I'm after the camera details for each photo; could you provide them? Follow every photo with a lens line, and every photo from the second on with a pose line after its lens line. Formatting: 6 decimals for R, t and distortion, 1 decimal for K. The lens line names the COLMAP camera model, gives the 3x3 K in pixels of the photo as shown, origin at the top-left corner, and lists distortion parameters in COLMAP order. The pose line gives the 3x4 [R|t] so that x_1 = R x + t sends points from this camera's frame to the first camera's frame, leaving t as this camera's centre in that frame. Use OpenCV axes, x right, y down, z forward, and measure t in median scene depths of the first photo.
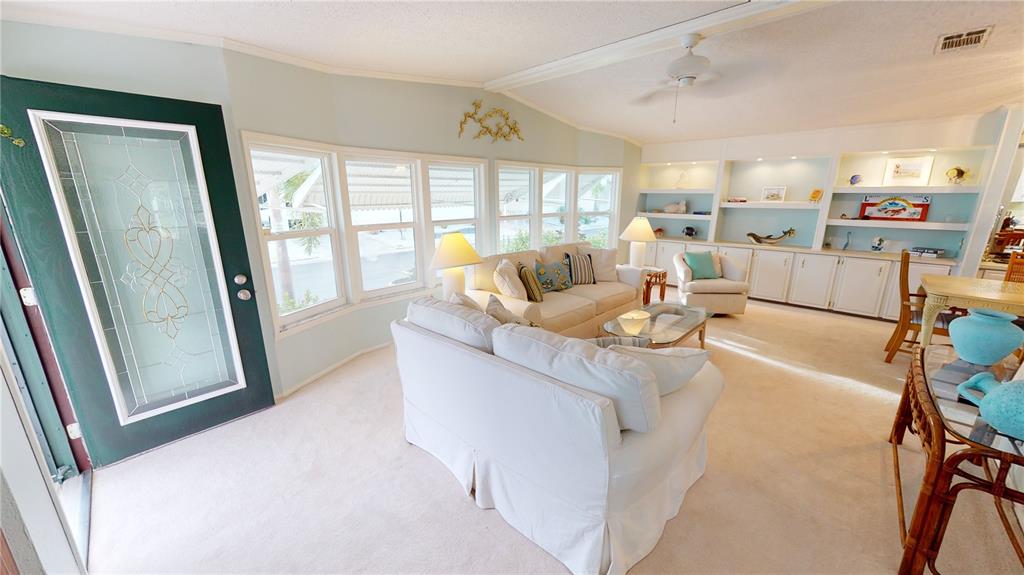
lens RADIAL K [[372.5, 0, 512.0], [0, 372.5, 287.5], [0, 0, 1]] dist [0.000580, 0.000037]
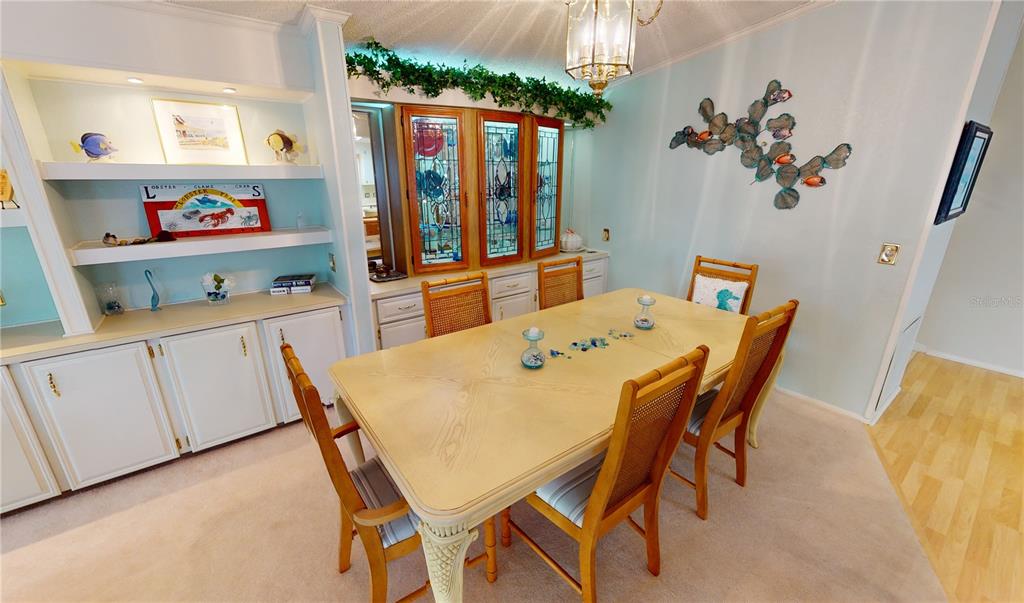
lens RADIAL K [[396.0, 0, 512.0], [0, 396.0, 301.5], [0, 0, 1]] dist [-0.000588, -0.000040]
pose [[0.165109, -0.296921, 0.940519, 0.565276], [0.245033, 0.936058, 0.252497, -0.135546], [-0.955352, 0.188768, 0.227307, 0.527735]]
